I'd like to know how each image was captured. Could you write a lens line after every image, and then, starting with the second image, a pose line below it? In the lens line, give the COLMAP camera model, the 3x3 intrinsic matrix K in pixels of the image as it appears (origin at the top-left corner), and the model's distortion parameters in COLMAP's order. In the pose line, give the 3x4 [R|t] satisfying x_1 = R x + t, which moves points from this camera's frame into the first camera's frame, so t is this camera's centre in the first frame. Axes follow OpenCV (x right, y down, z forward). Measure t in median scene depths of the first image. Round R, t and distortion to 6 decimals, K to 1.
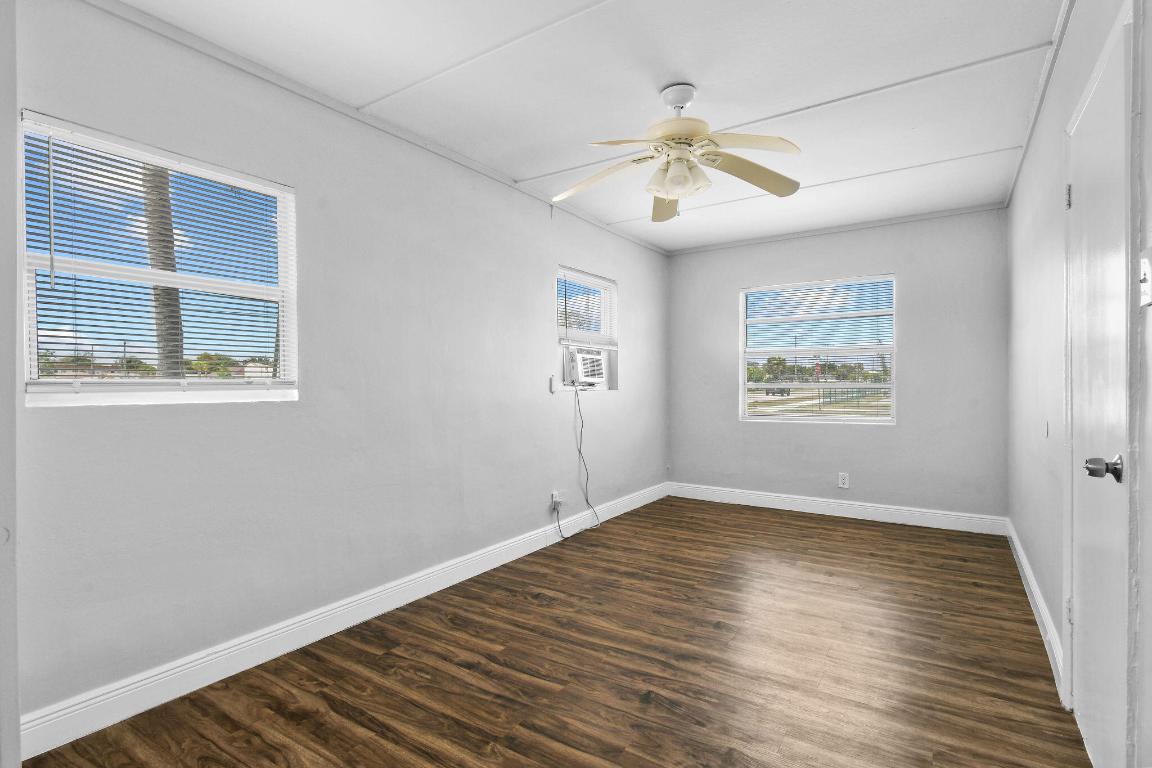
lens RADIAL K [[549.1, 0, 573.8], [0, 549.1, 384.1], [0, 0, 1]] dist [0.000878, 0.000815]
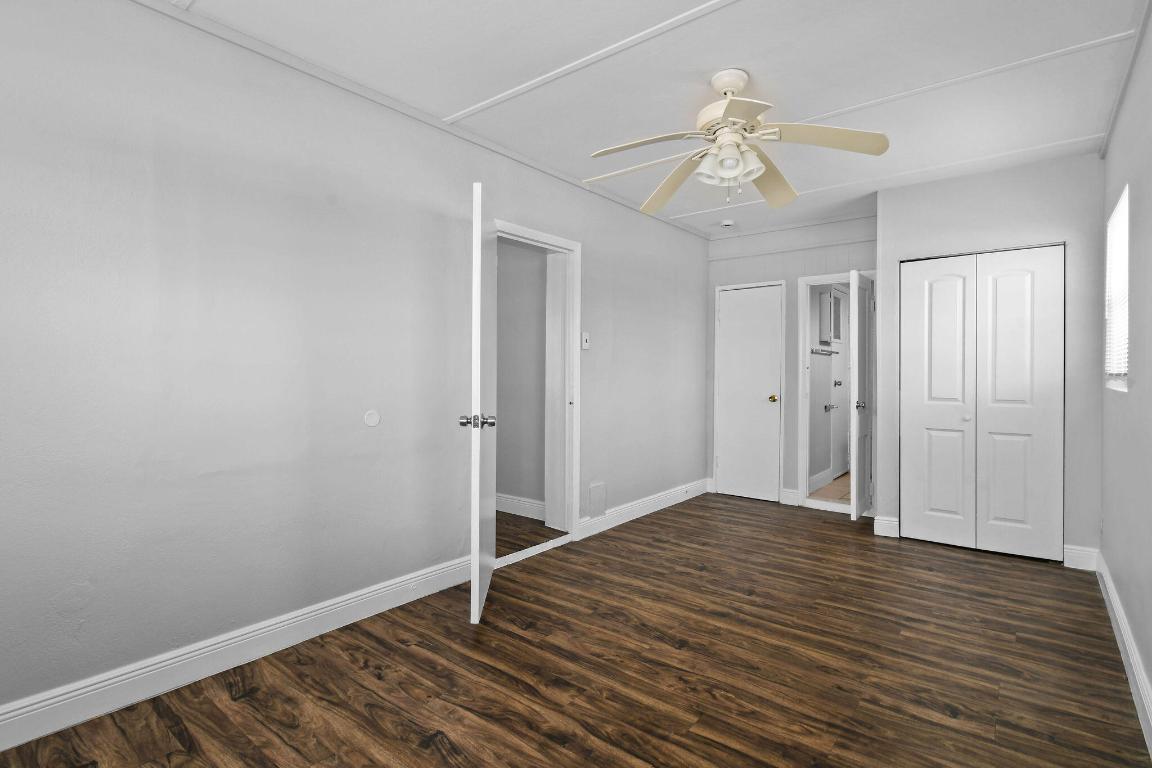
lens RADIAL K [[549.1, 0, 583.6], [0, 549.1, 379.8], [0, 0, 1]] dist [0.000878, 0.000815]
pose [[-0.996805, 0.001405, 0.079858, 0.368301], [0.002728, 0.999861, 0.016461, -0.008759], [-0.079824, 0.016626, -0.996670, 1.996537]]
